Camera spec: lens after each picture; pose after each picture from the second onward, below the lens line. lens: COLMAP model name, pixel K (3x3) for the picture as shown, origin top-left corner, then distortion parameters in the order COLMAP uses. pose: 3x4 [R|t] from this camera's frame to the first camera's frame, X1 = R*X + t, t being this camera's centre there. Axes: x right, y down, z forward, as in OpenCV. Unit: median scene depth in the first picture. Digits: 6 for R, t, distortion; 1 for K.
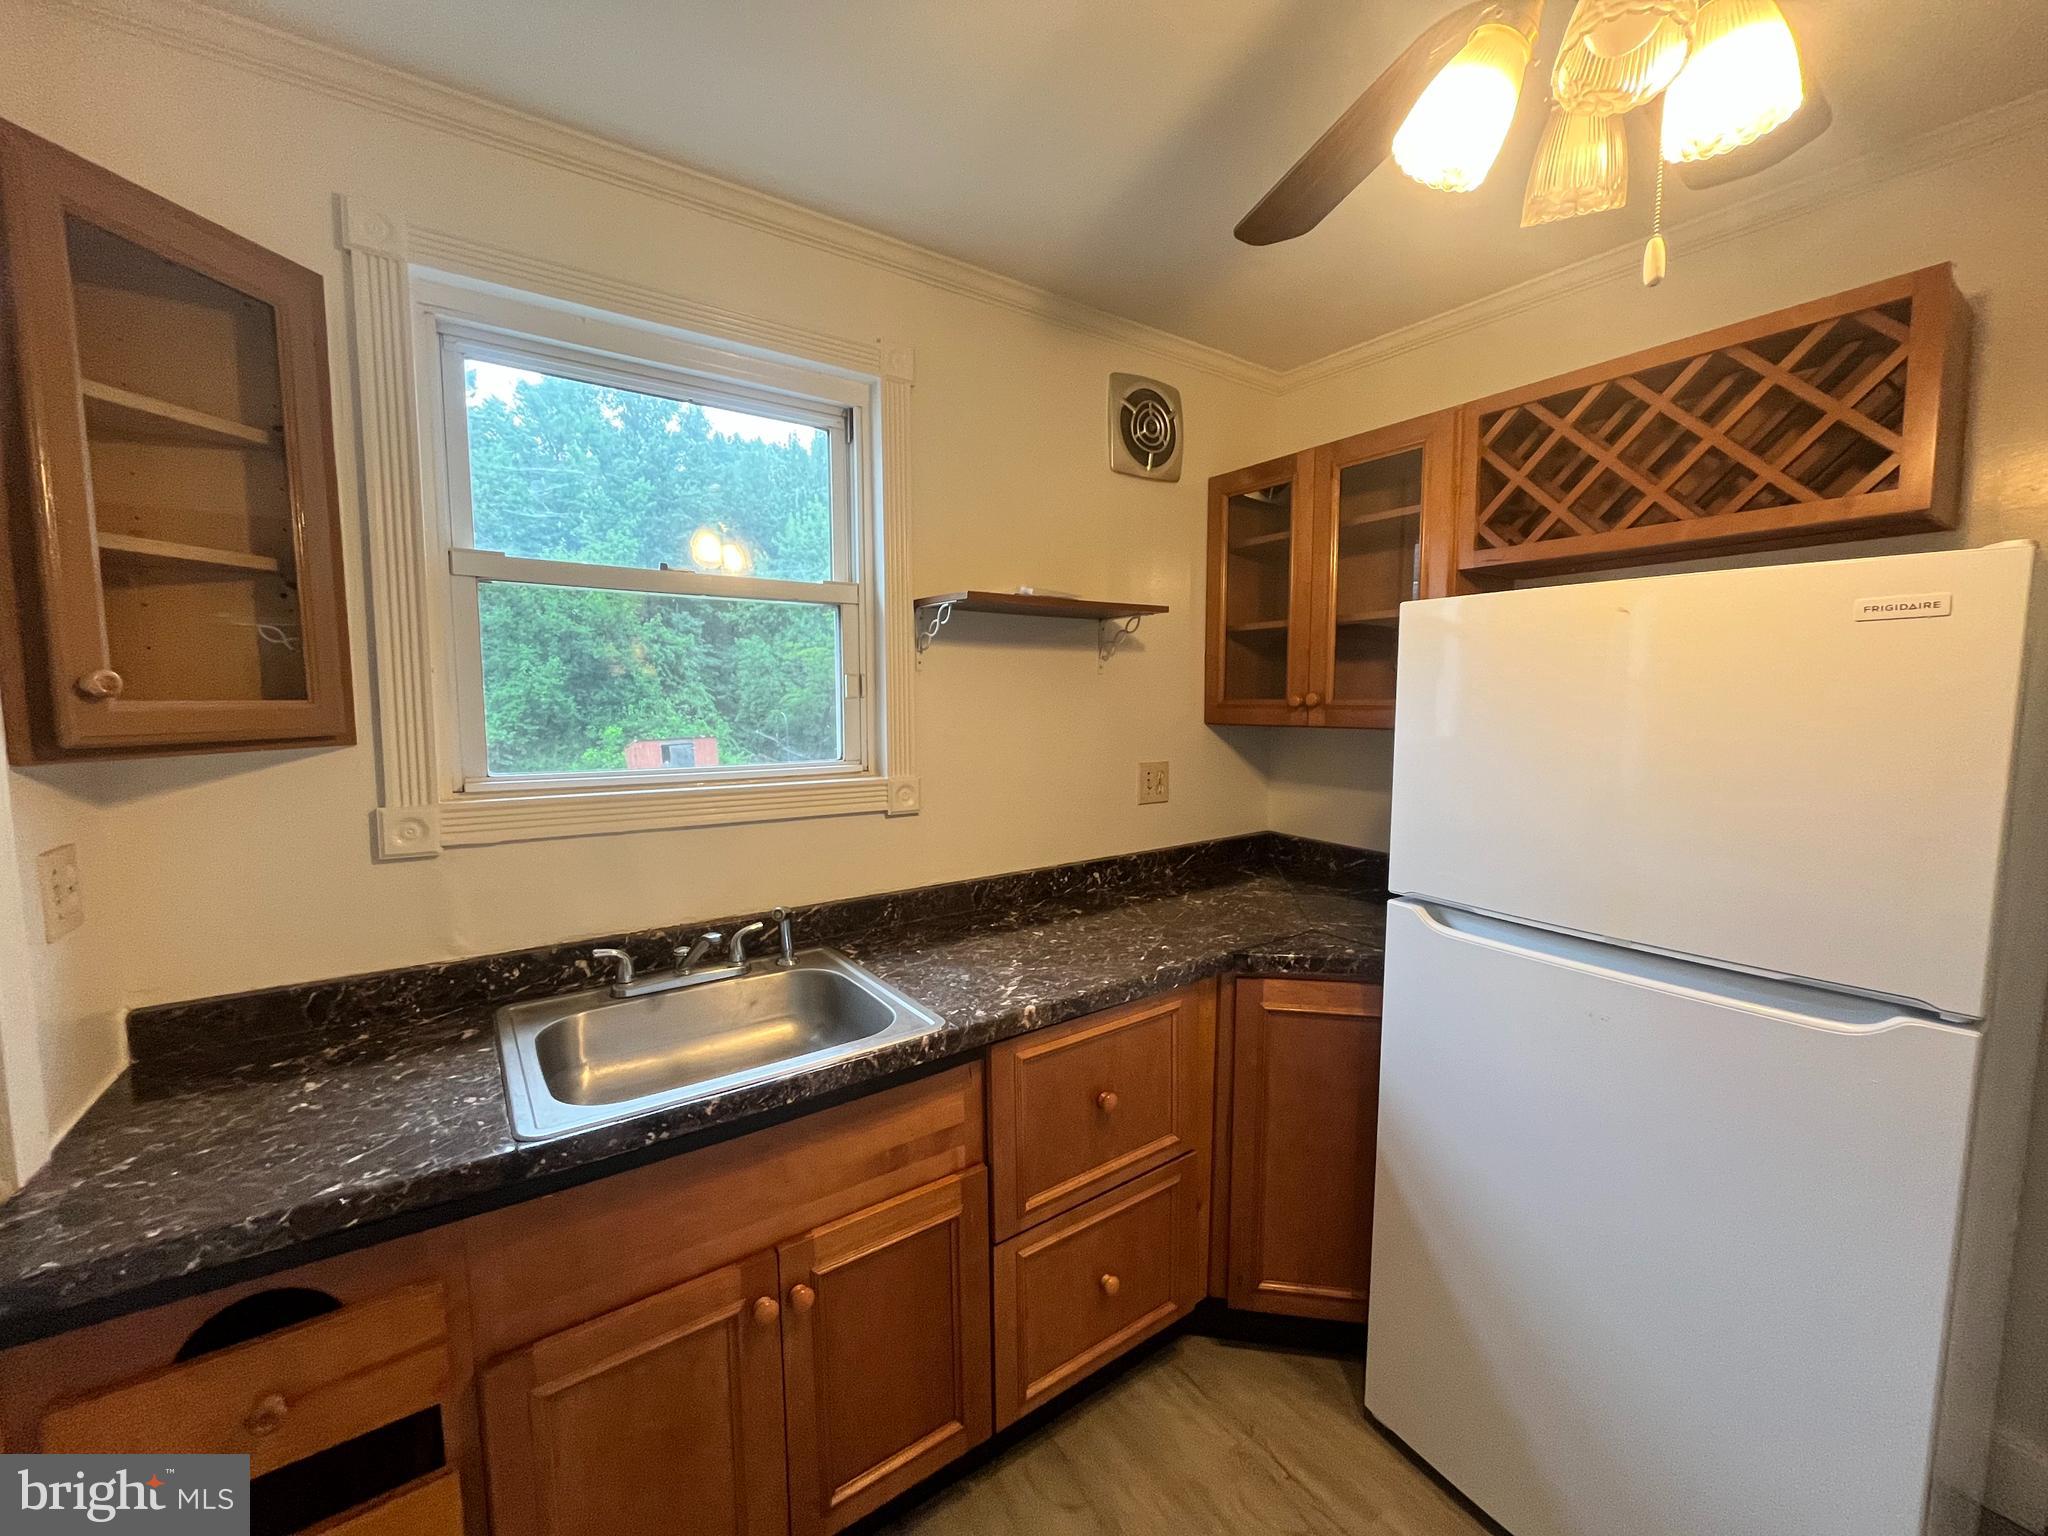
lens RADIAL K [[821.3, 0, 1024.6], [0, 821.3, 768.8], [0, 0, 1]] dist [-0.001694, -0.000012]
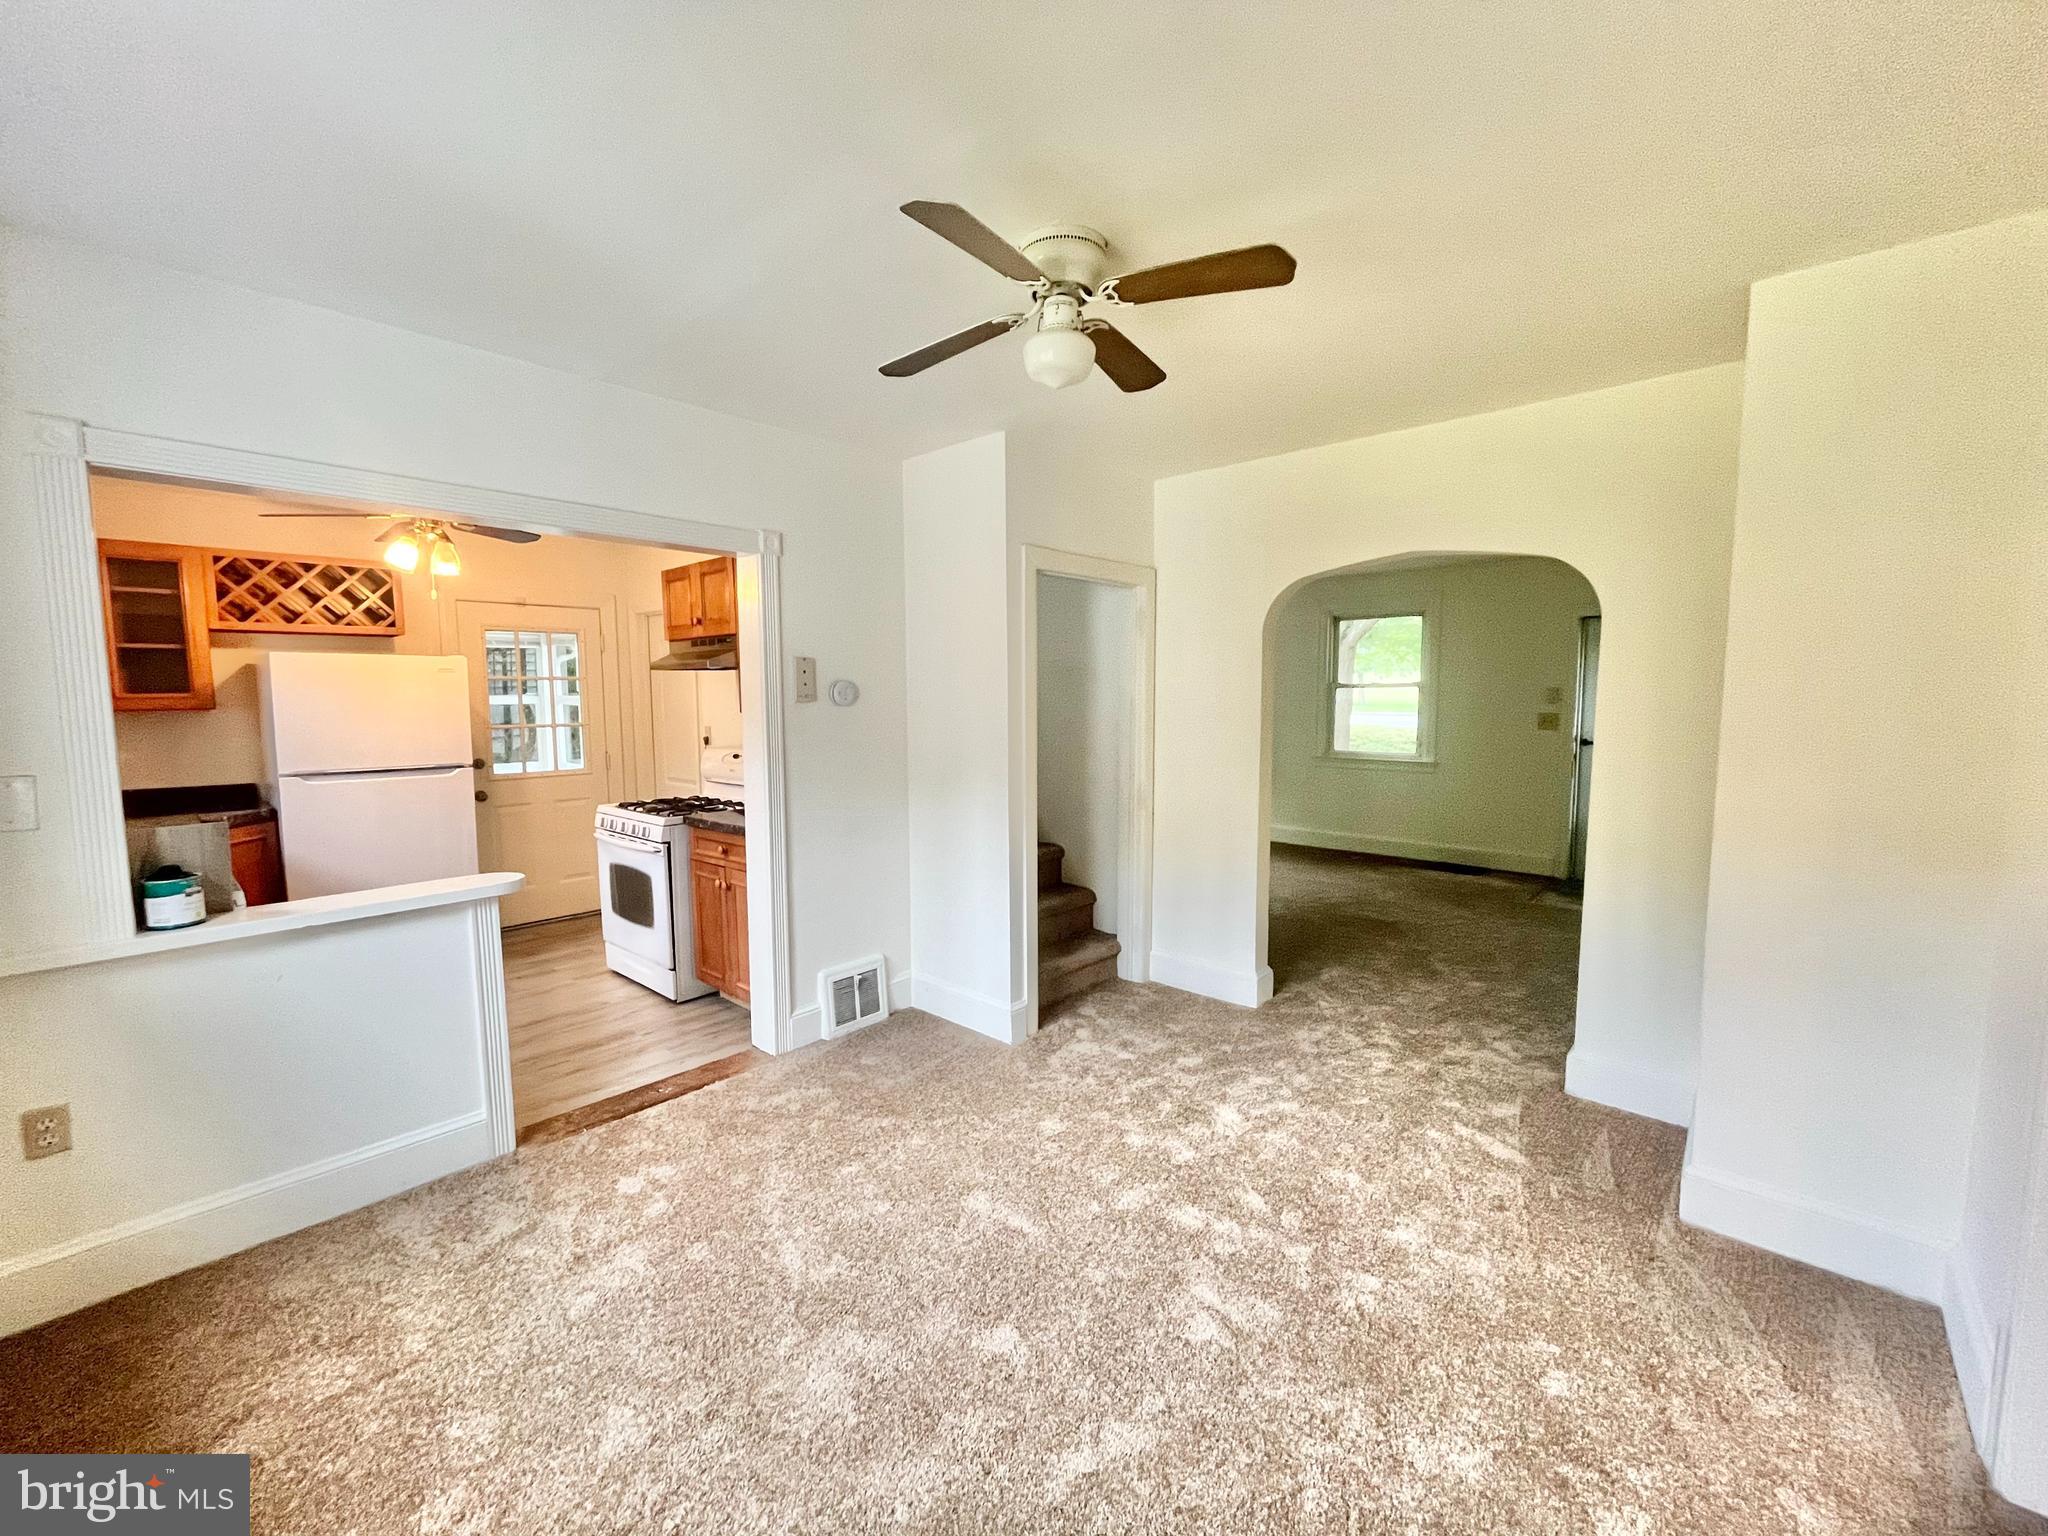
lens RADIAL K [[825.8, 0, 1020.2], [0, 825.8, 768.5], [0, 0, 1]] dist [-0.002958, -0.000425]
pose [[-0.217560, -0.090784, 0.971816, -1.926080], [0.091491, 0.989384, 0.112908, 0.049973], [-0.971750, 0.113477, -0.206944, -0.479795]]
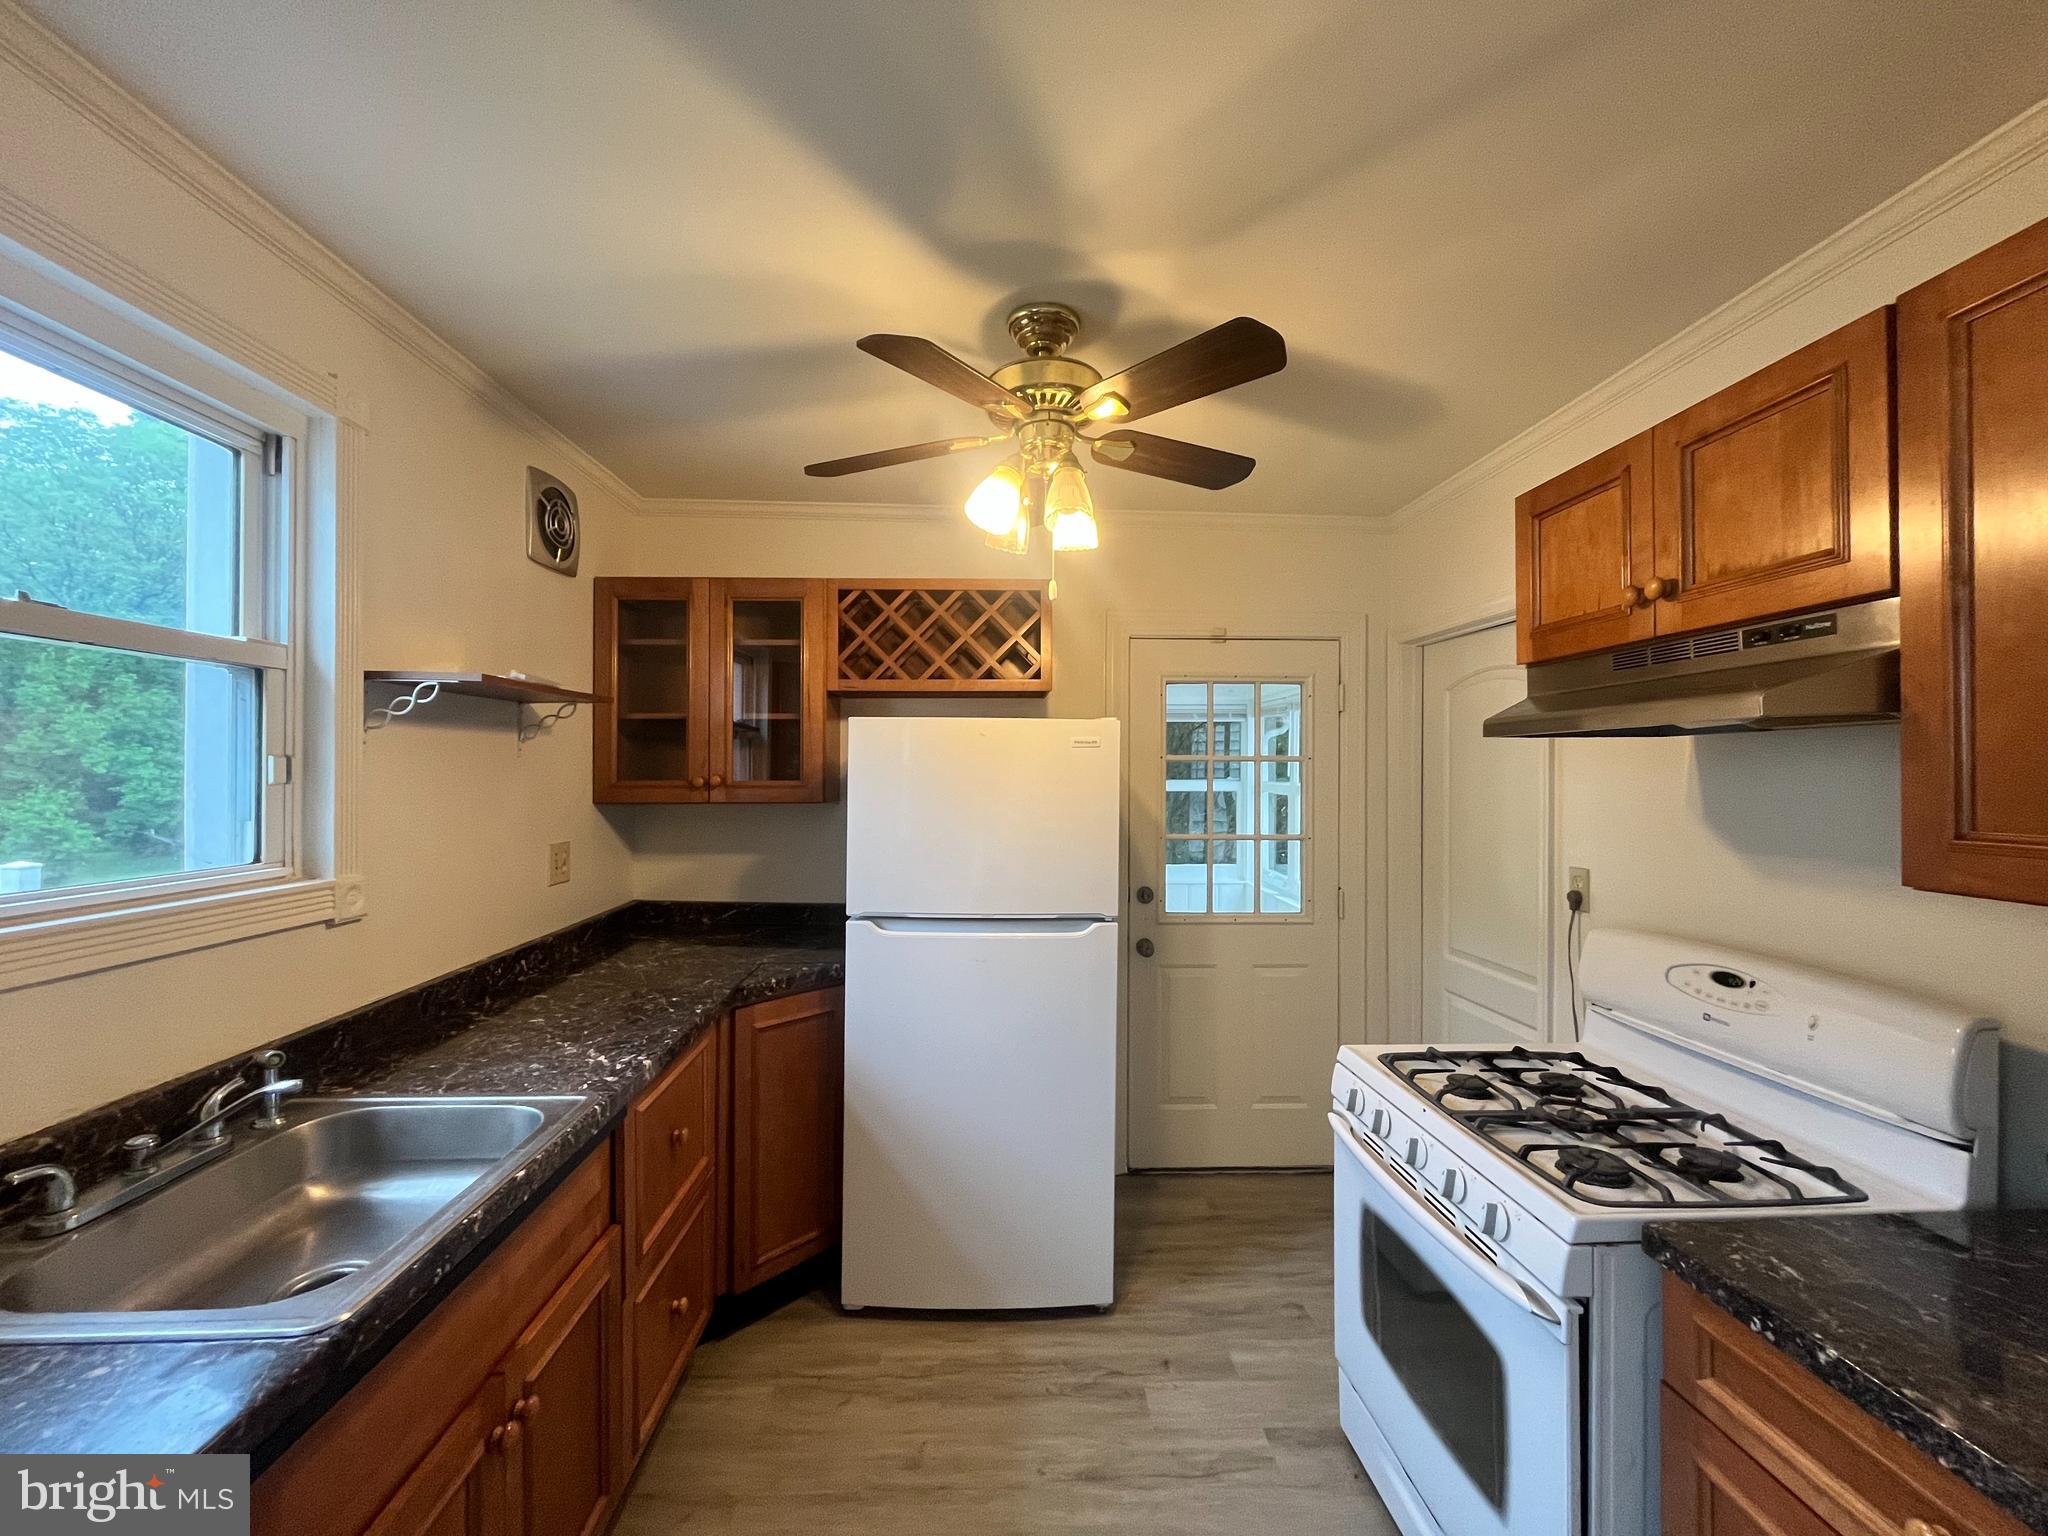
lens RADIAL K [[825.8, 0, 1020.2], [0, 825.8, 768.5], [0, 0, 1]] dist [-0.002958, -0.000425]
pose [[0.541584, 0.004992, 0.840632, -0.511400], [0.069415, 0.996302, -0.050638, -0.010807], [-0.837776, 0.085777, 0.539235, -0.047149]]
